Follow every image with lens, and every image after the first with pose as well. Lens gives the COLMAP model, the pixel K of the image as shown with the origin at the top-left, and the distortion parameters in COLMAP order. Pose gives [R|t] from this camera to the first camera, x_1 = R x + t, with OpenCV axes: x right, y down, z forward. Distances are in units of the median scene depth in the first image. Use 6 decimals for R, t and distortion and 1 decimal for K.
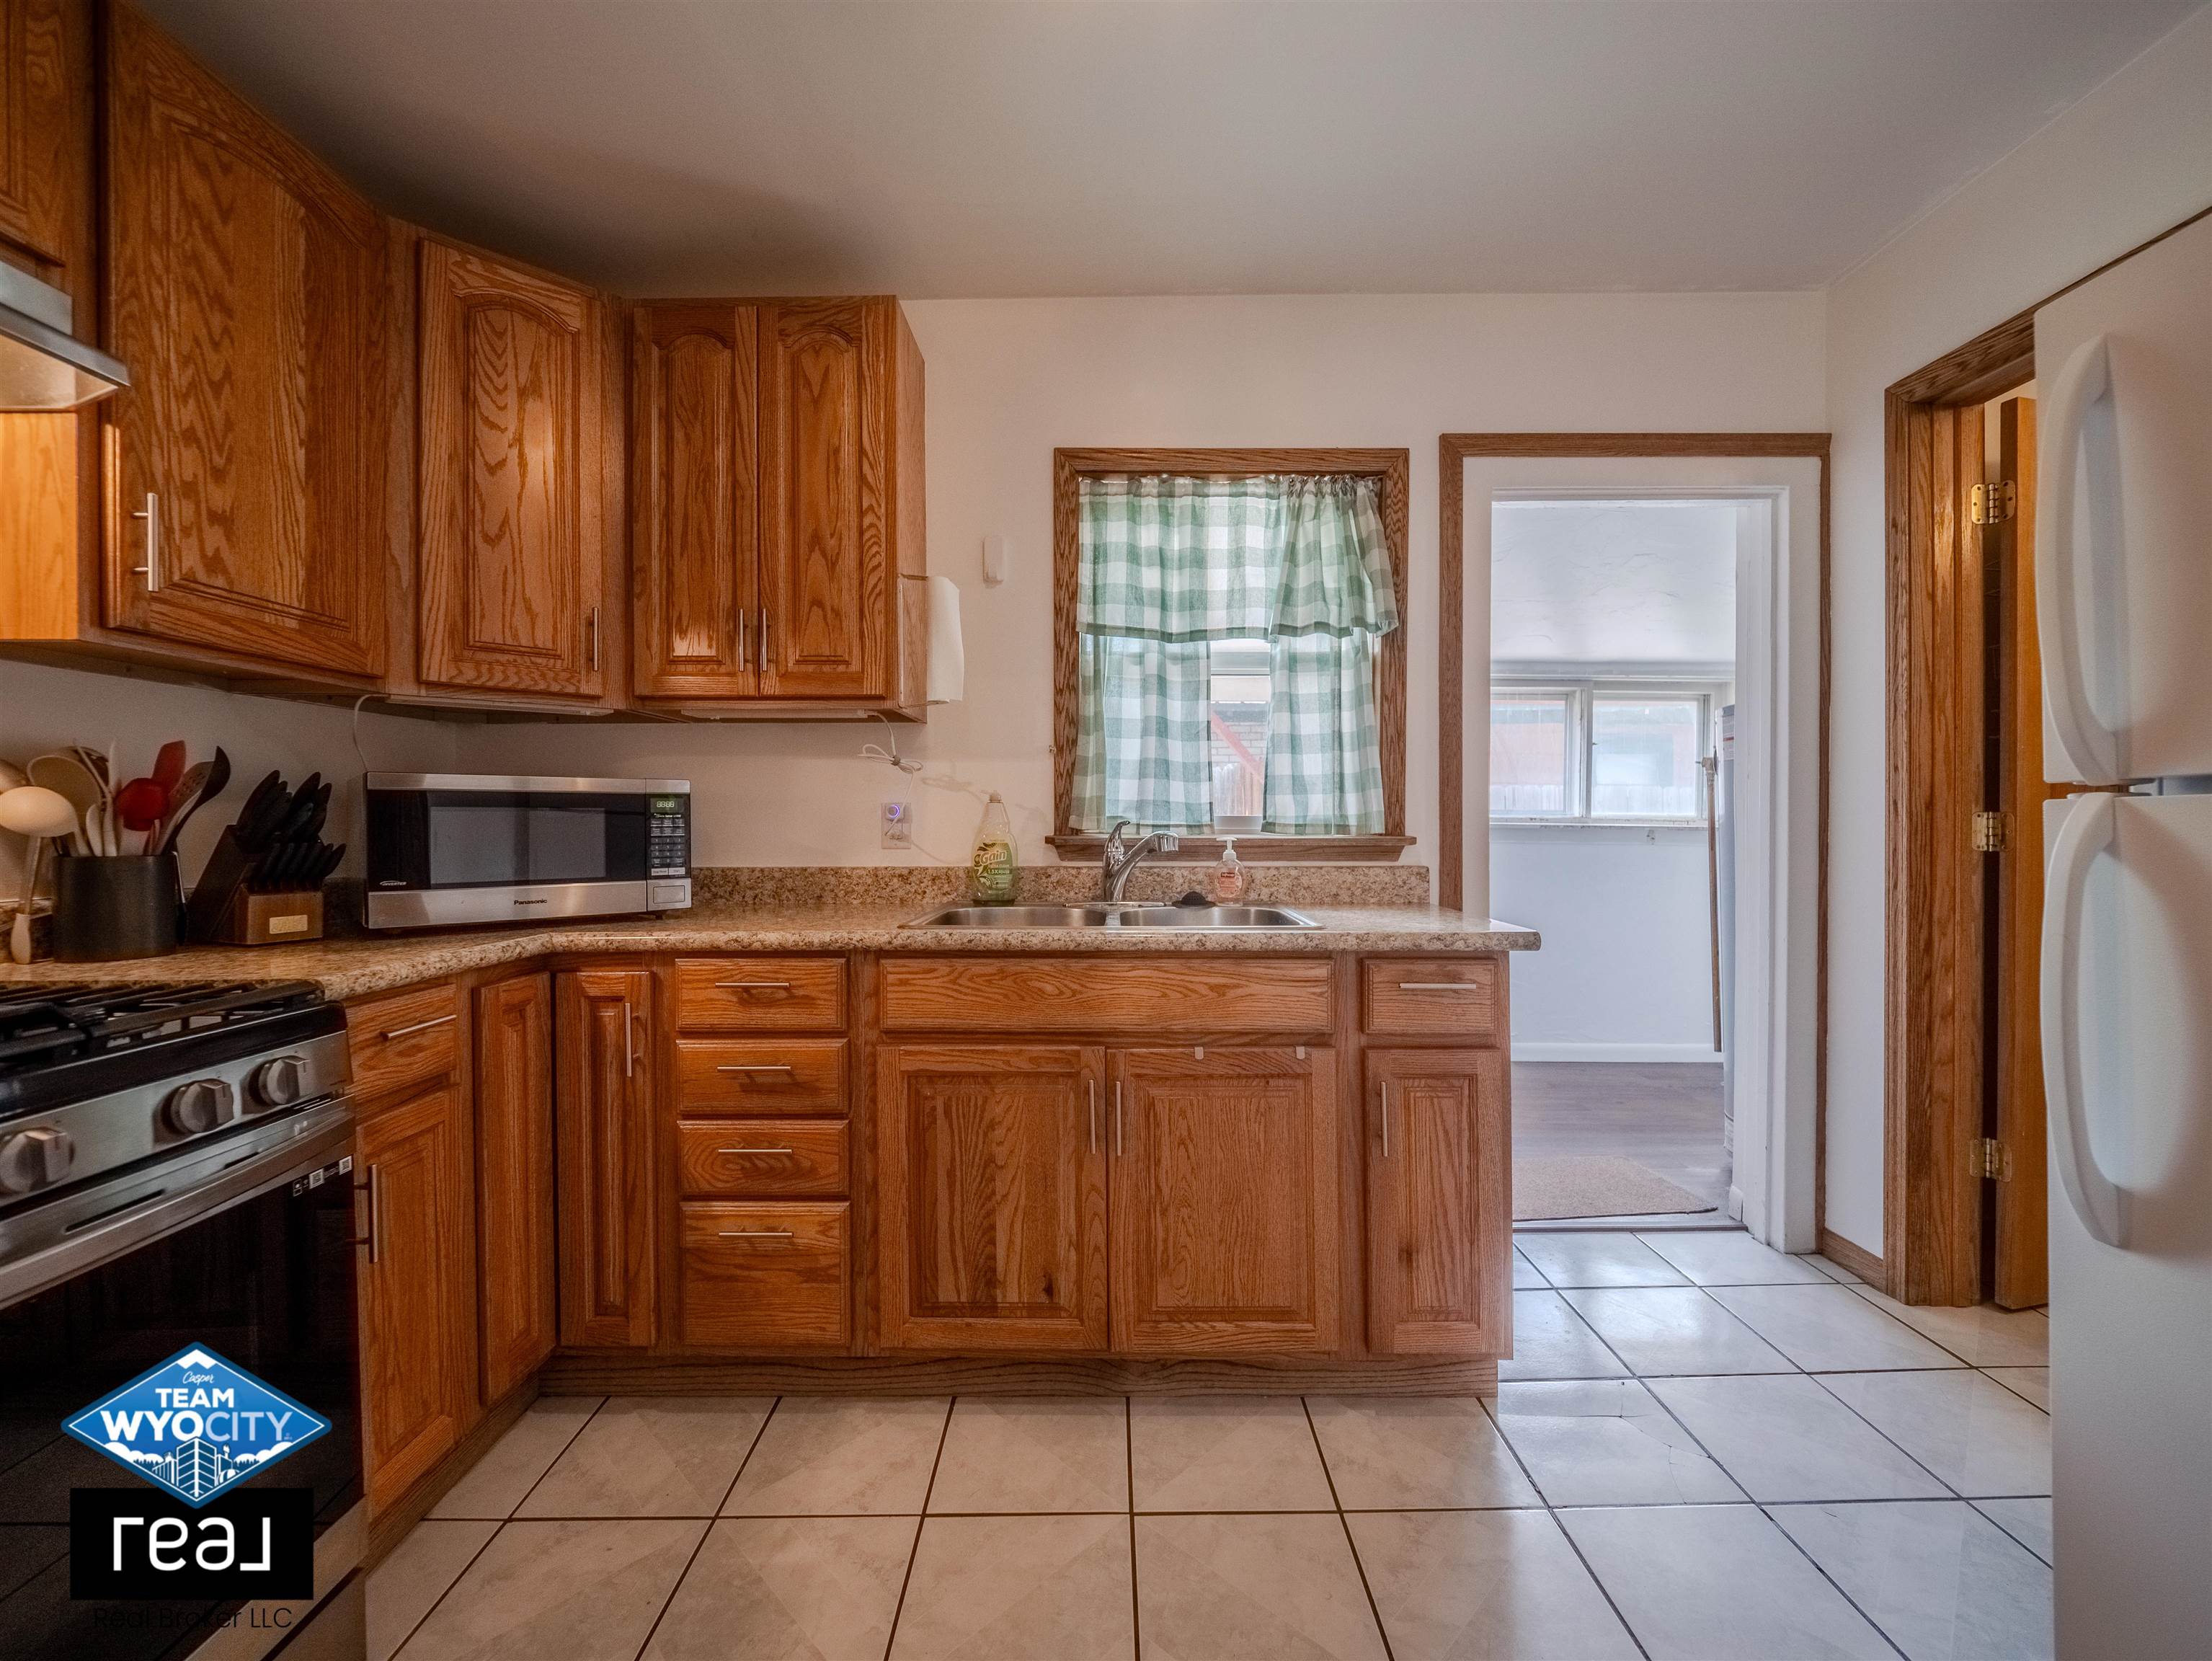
lens RADIAL K [[926.7, 0, 1102.9], [0, 926.7, 826.7], [0, 0, 1]] dist [-0.001189, -0.004623]
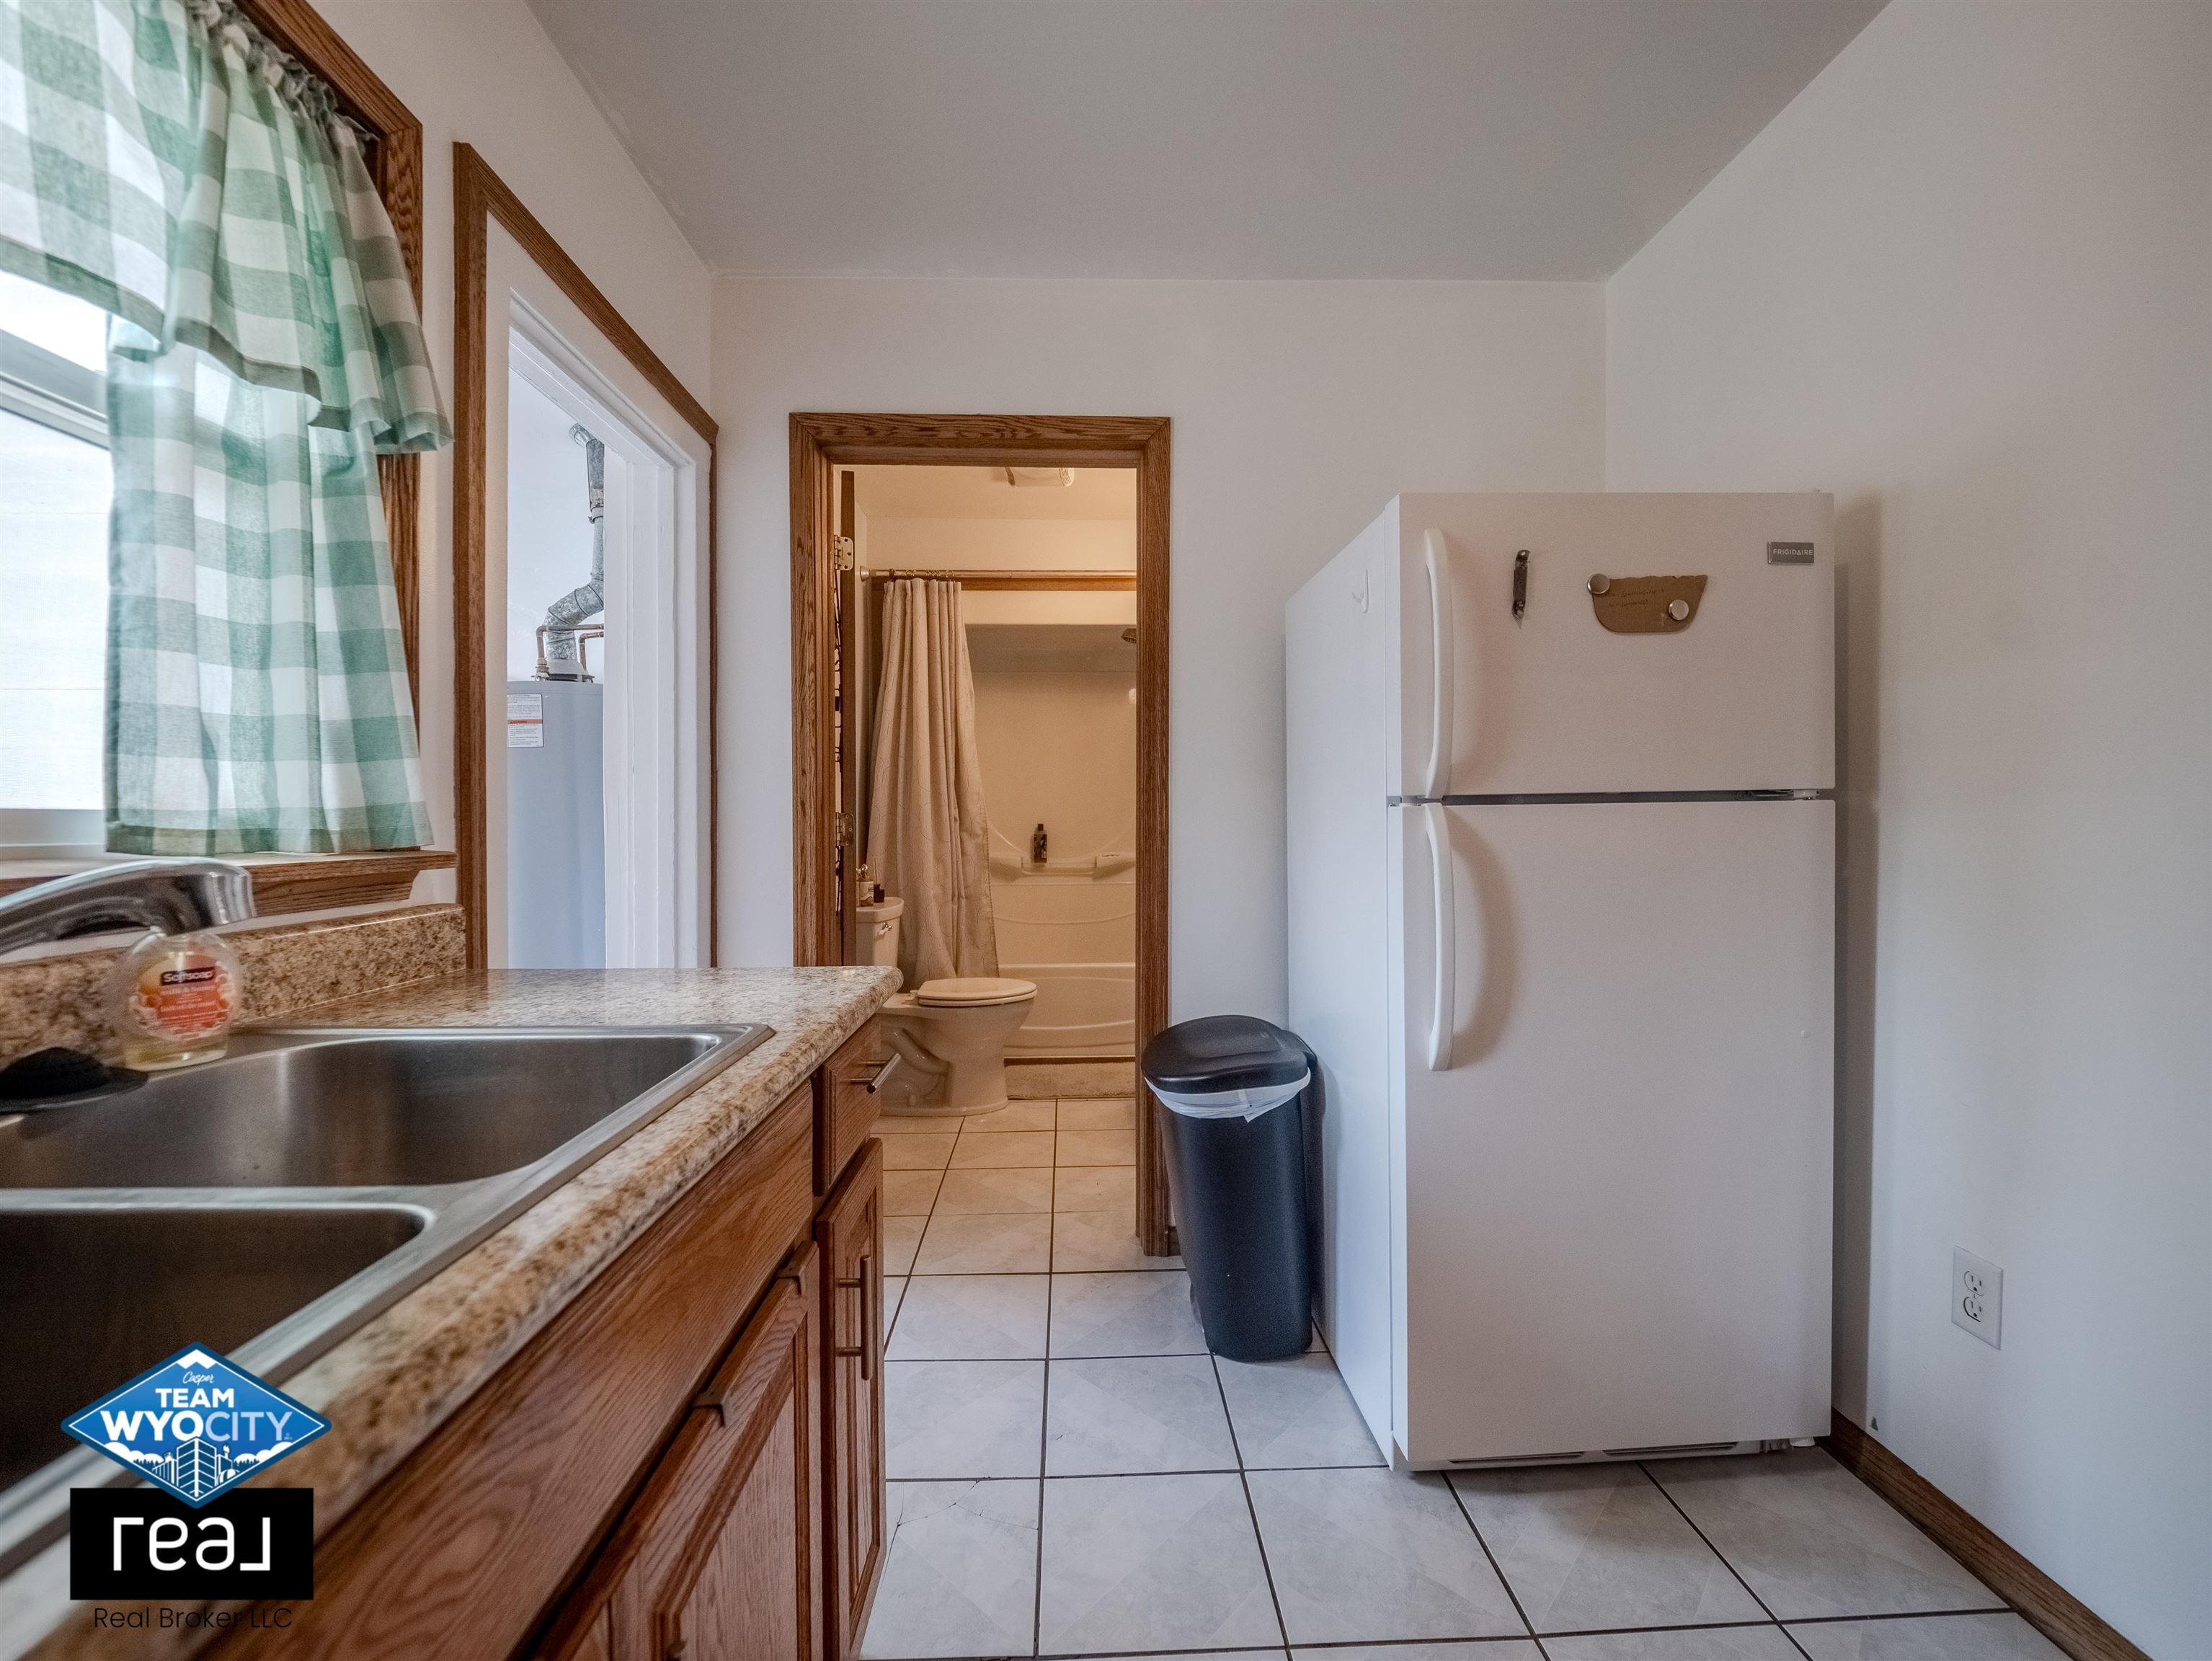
lens RADIAL K [[926.7, 0, 1099.1], [0, 926.7, 829.8], [0, 0, 1]] dist [-0.001189, -0.004623]
pose [[-0.025295, -0.010768, 0.999622, -0.270848], [0.008715, 0.999902, 0.010991, -0.005298], [-0.999642, 0.008989, -0.025198, 0.798585]]
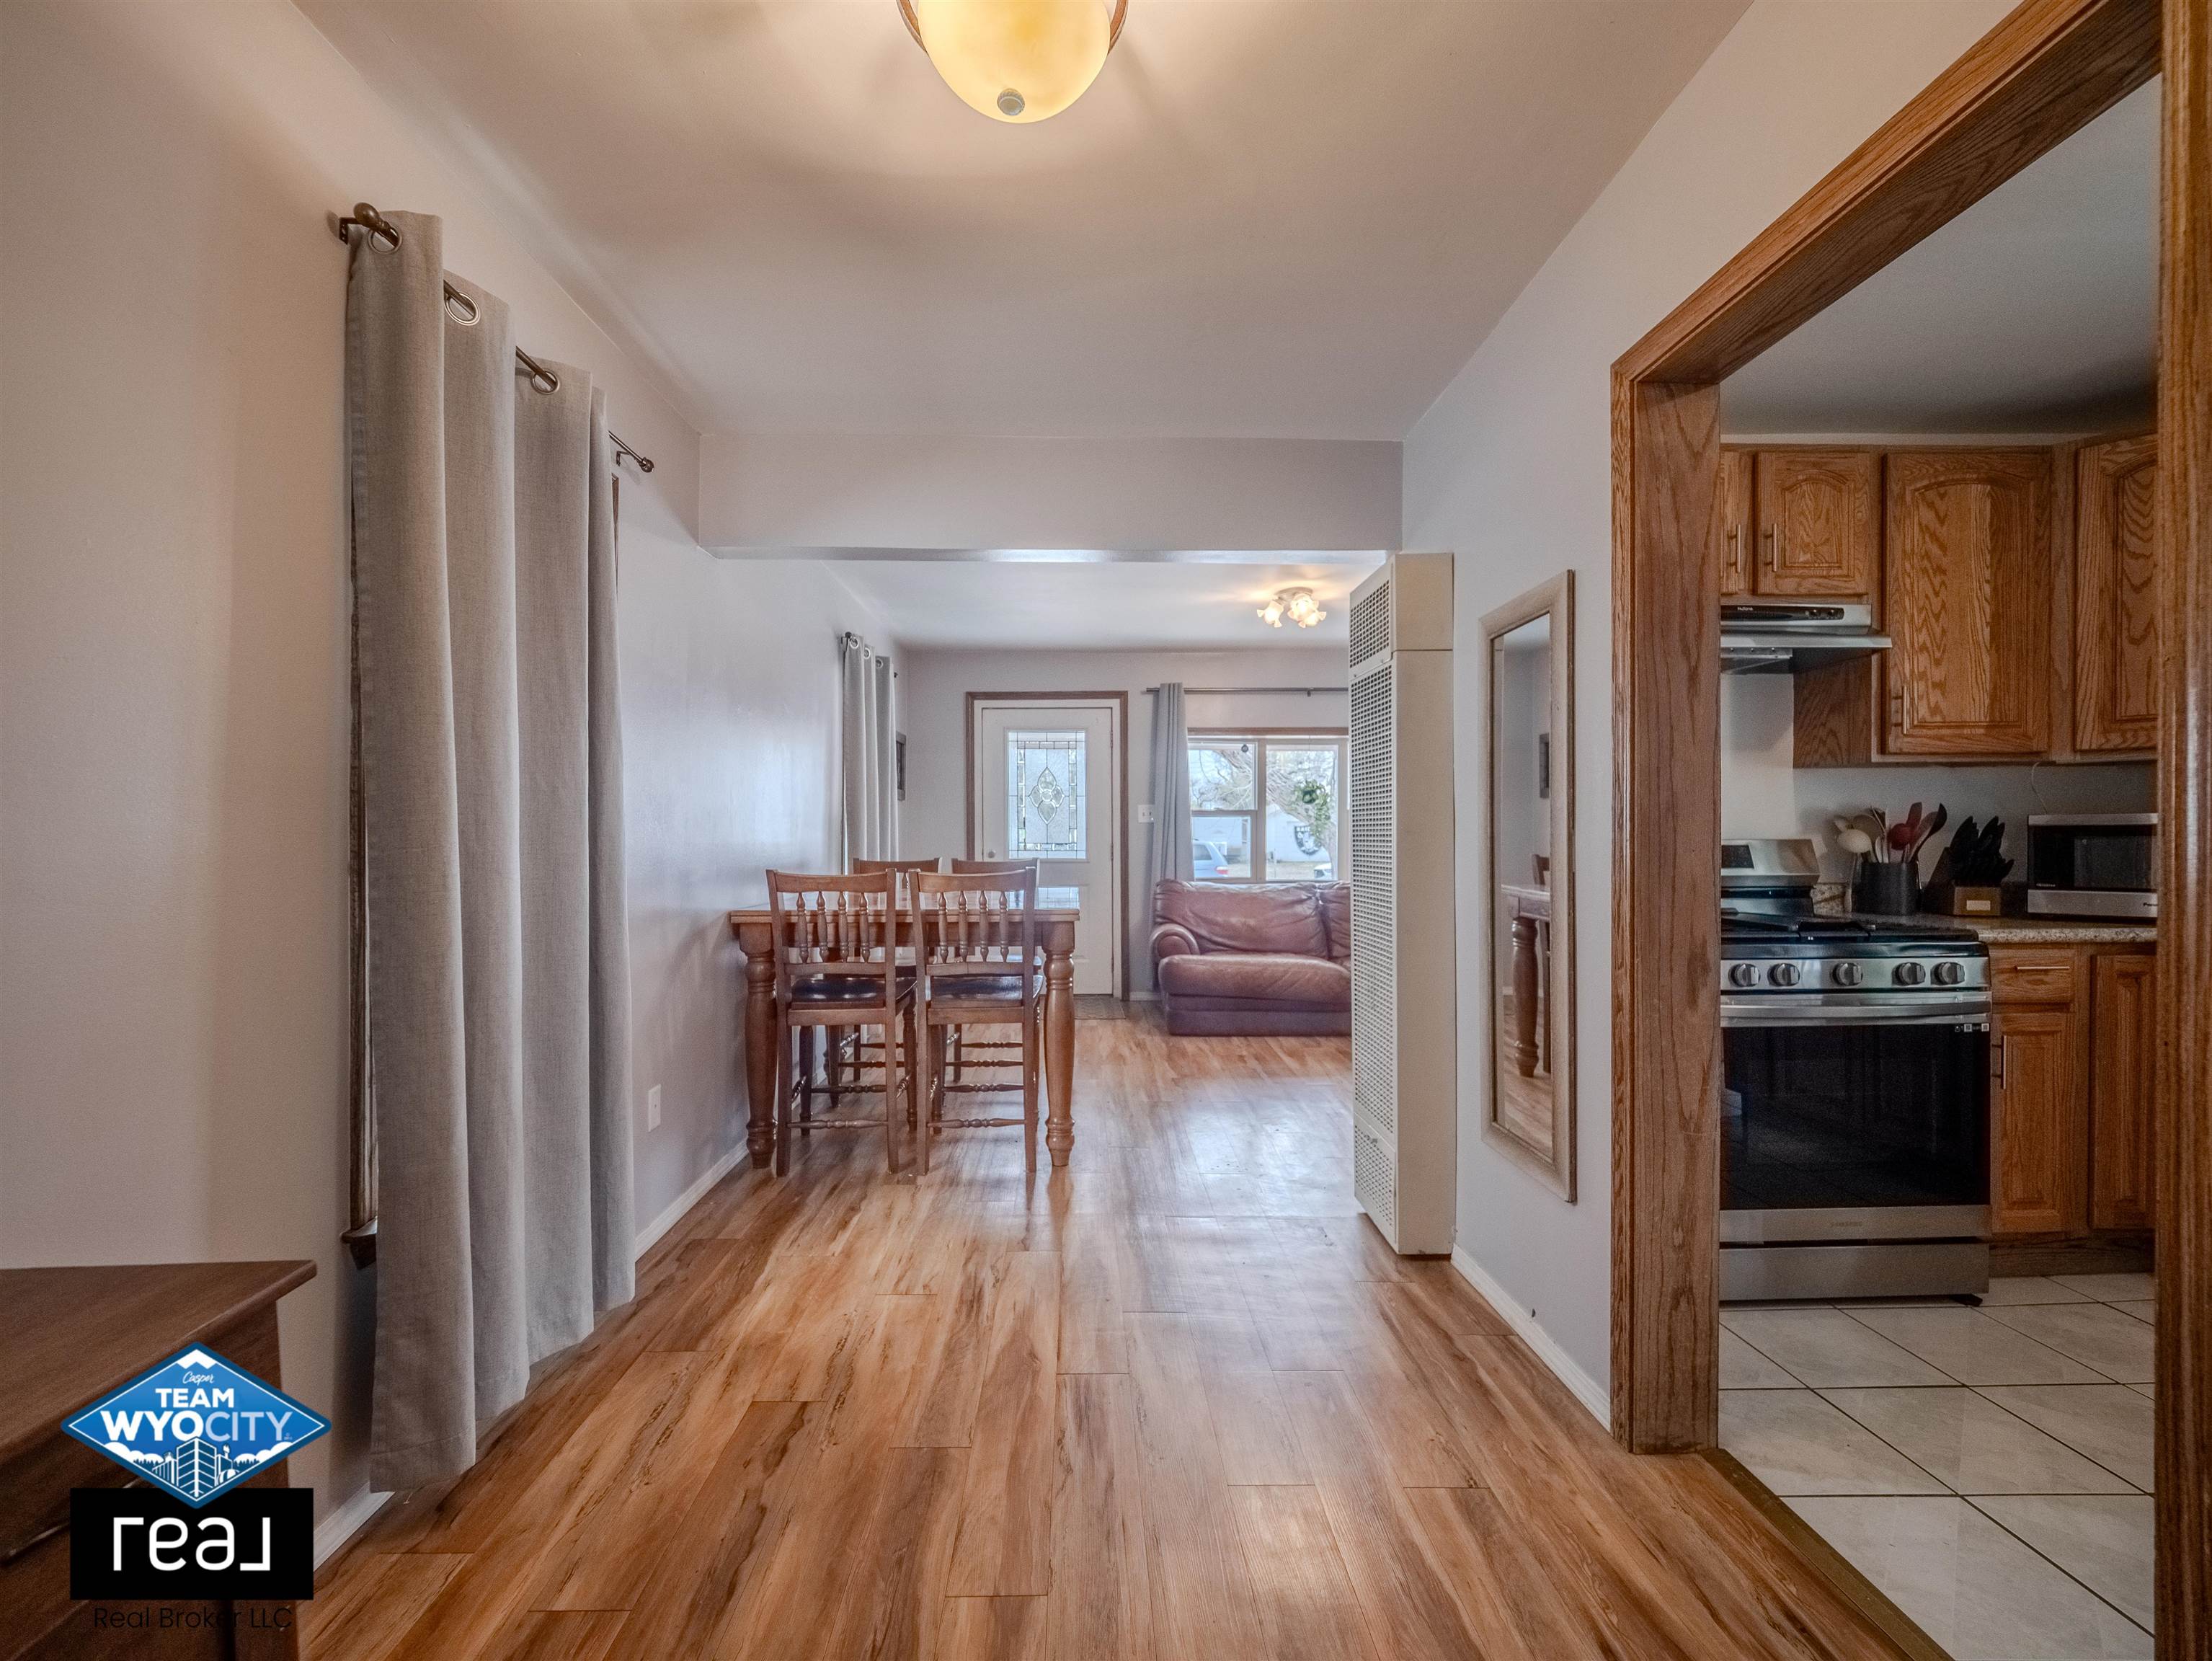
lens RADIAL K [[926.7, 0, 1088.8], [0, 926.7, 851.8], [0, 0, 1]] dist [-0.001189, -0.004623]
pose [[0.015980, 0.022267, -0.999624, 0.711491], [0.001536, 0.999750, 0.022295, -0.030124], [0.999871, -0.001891, 0.015942, -0.603405]]
